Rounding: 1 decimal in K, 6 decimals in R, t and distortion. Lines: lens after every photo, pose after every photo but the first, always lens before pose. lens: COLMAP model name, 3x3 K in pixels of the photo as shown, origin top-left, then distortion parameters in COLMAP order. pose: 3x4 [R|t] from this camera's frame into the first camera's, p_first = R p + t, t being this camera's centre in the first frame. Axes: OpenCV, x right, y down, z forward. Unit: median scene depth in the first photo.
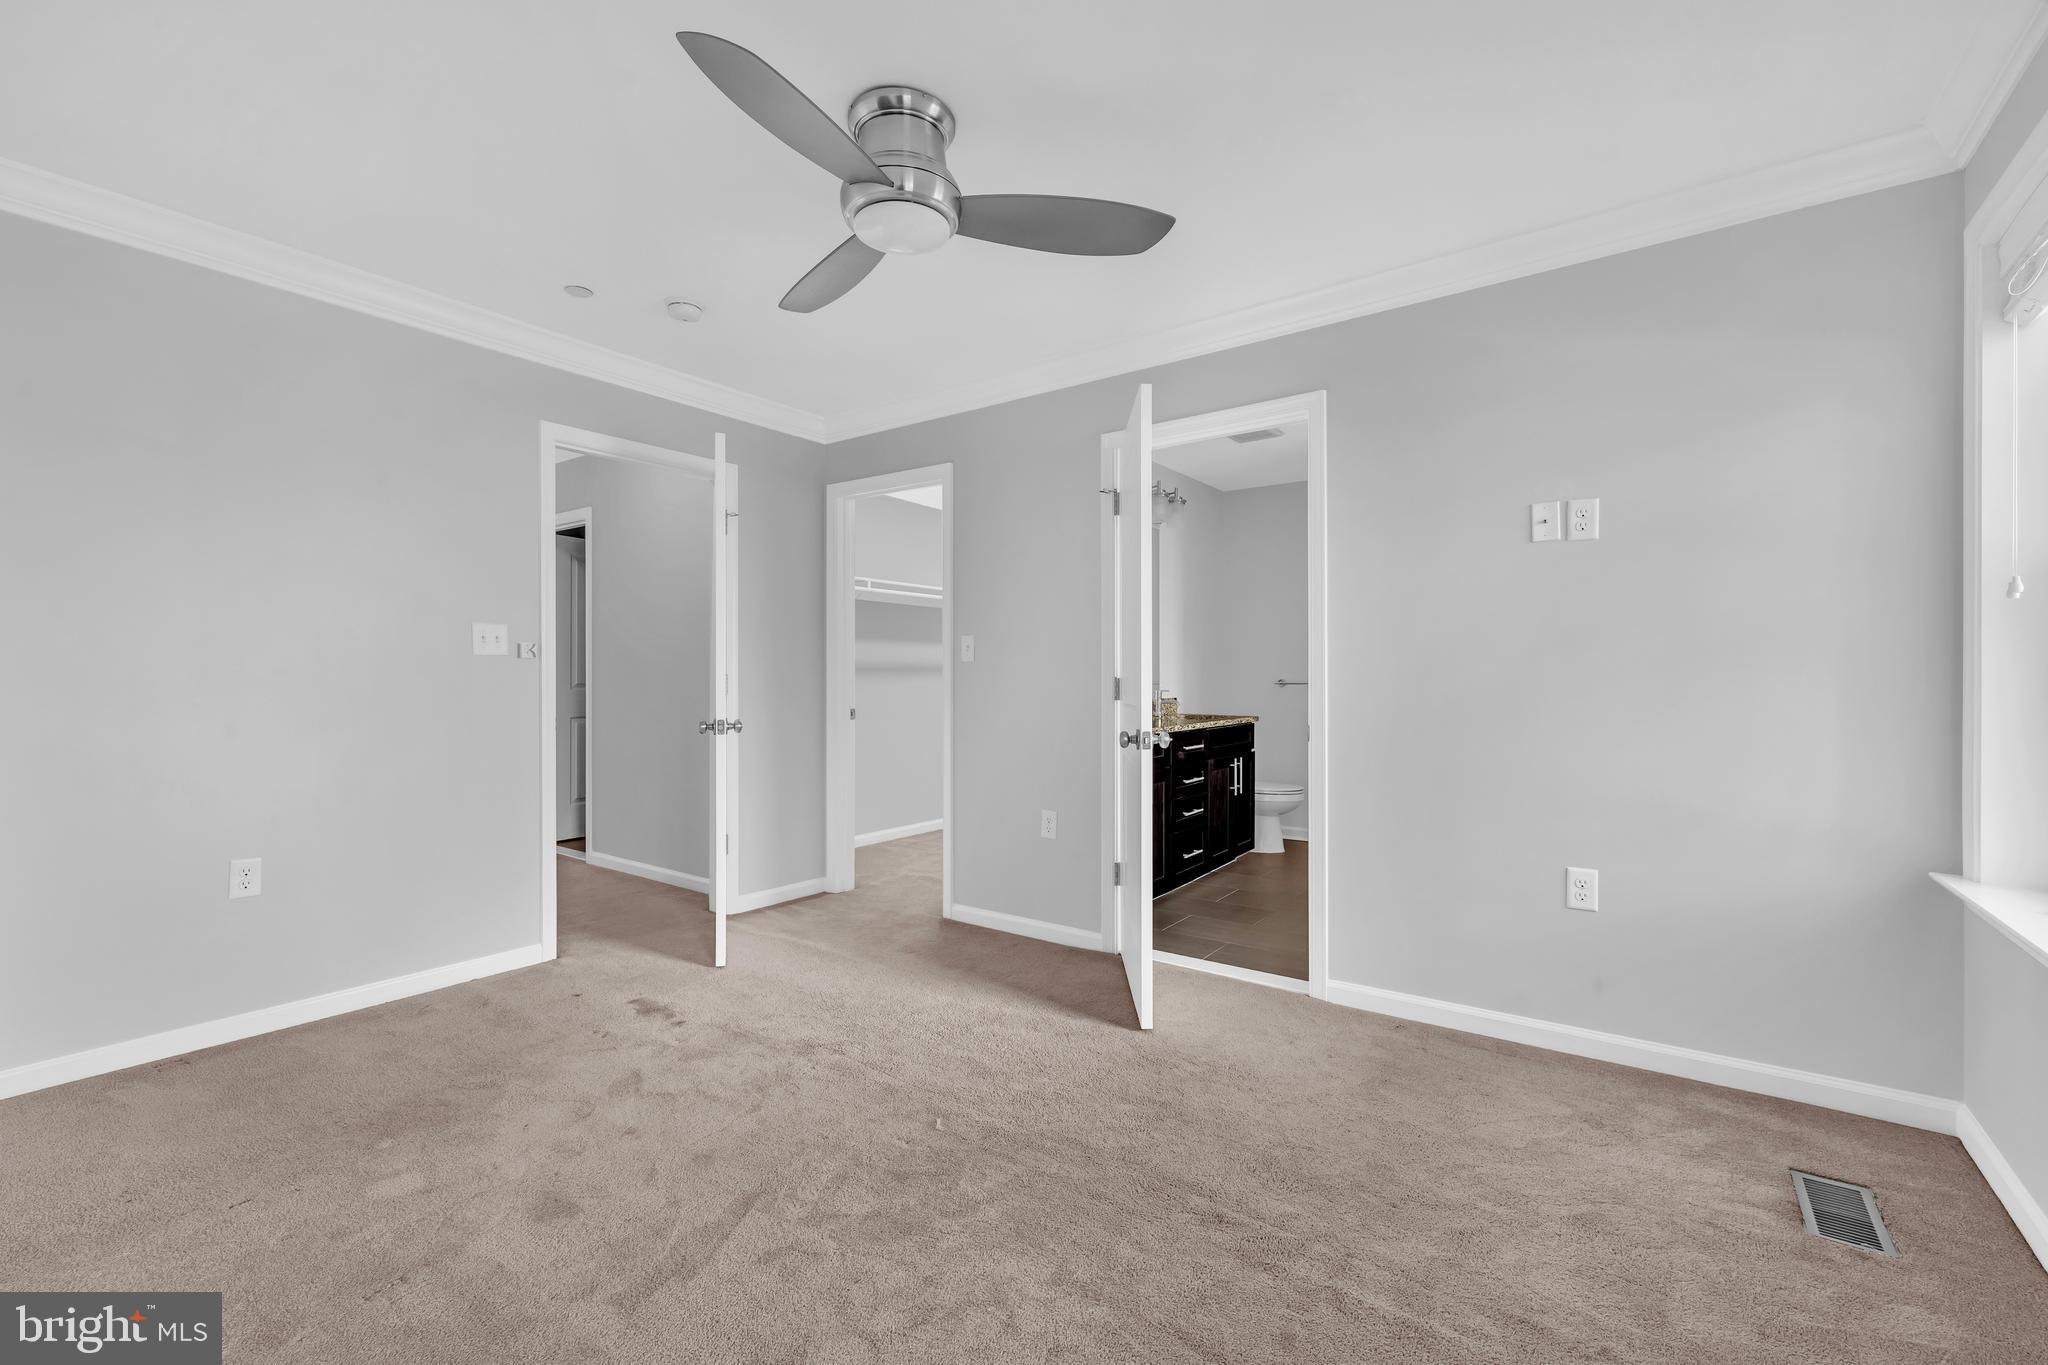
lens RADIAL K [[859.0, 0, 1019.2], [0, 859.0, 679.7], [0, 0, 1]] dist [0.000389, -0.000228]
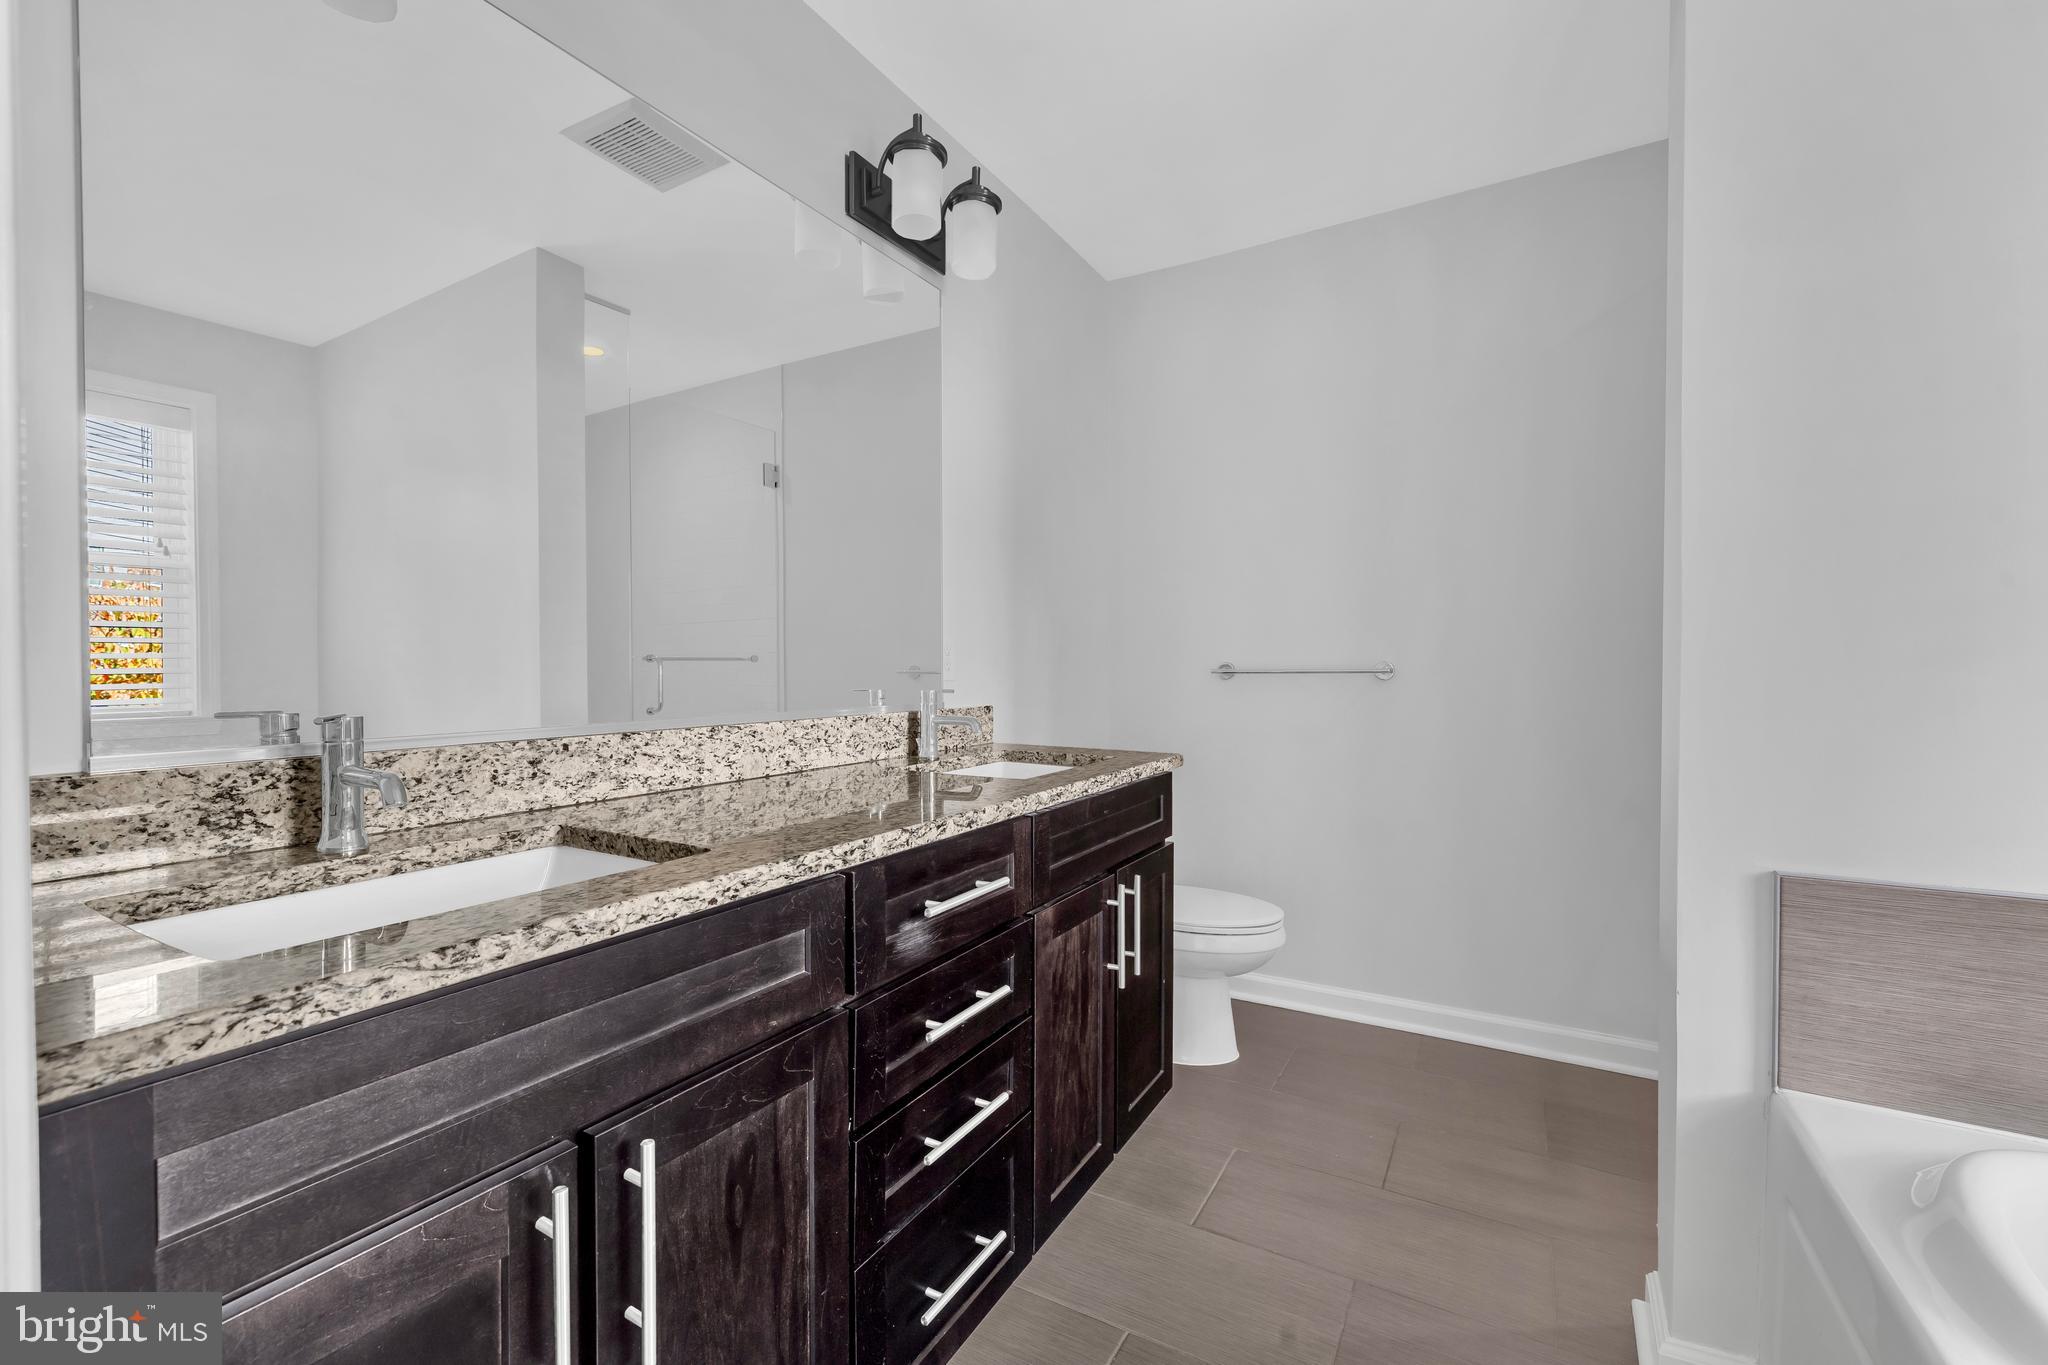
lens RADIAL K [[859.0, 0, 1019.2], [0, 859.0, 679.7], [0, 0, 1]] dist [0.000389, -0.000228]
pose [[0.995852, -0.003282, 0.090932, 0.171489], [0.001197, 0.999736, 0.022967, -0.000670], [-0.090984, -0.022763, 0.995592, 0.629130]]
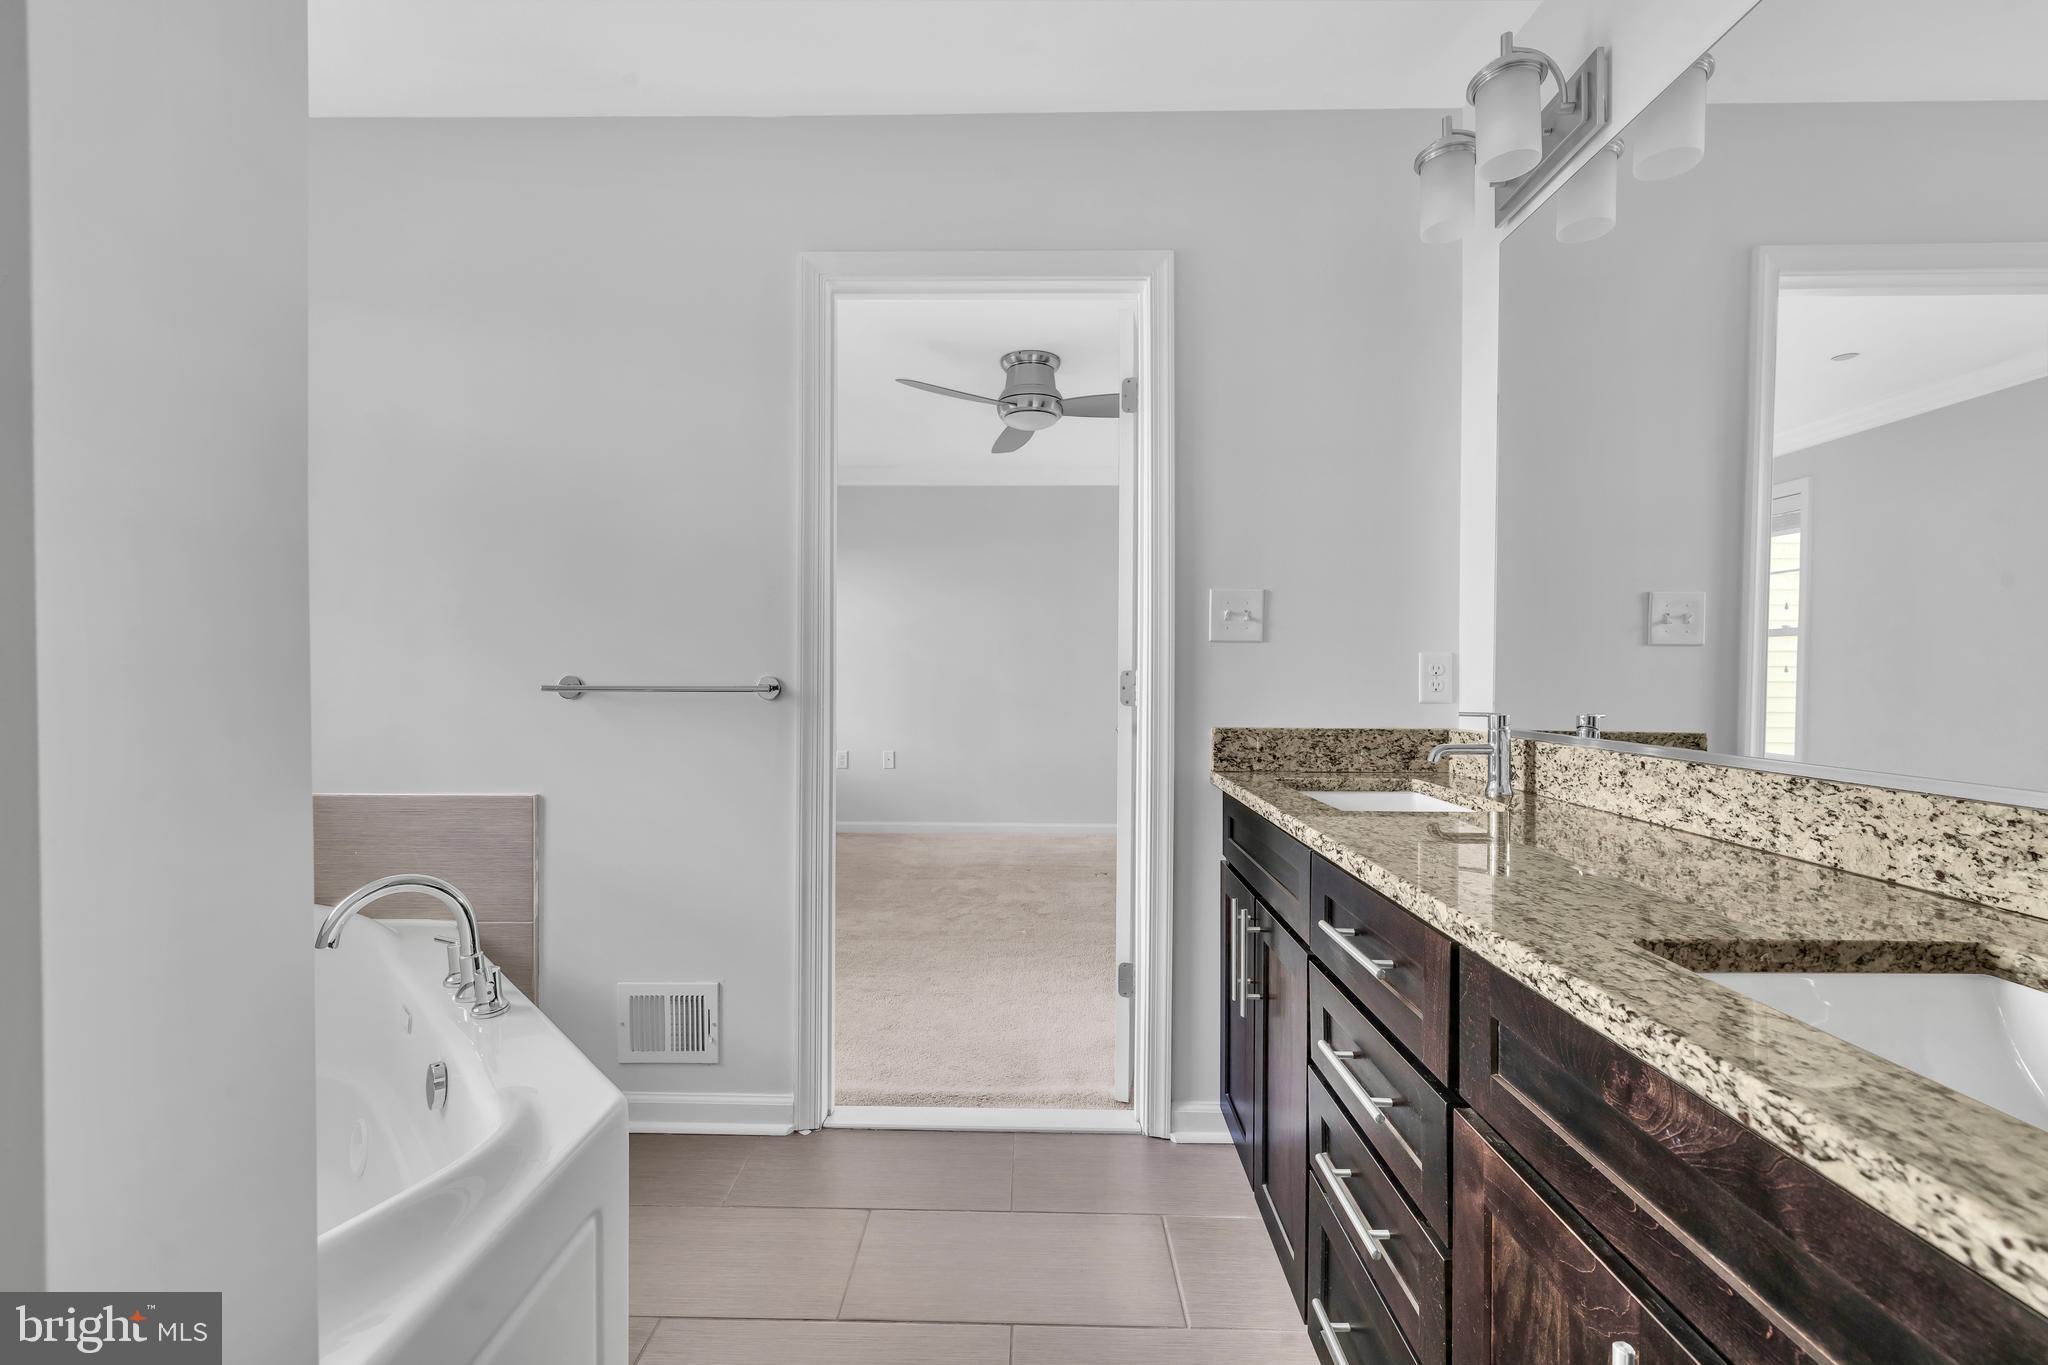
lens RADIAL K [[859.0, 0, 1019.2], [0, 859.0, 679.7], [0, 0, 1]] dist [0.000389, -0.000228]
pose [[-0.821863, 0.002253, -0.569681, 0.359131], [-0.000481, 0.999989, 0.004649, -0.002591], [0.569685, 0.004095, -0.821853, 0.977806]]
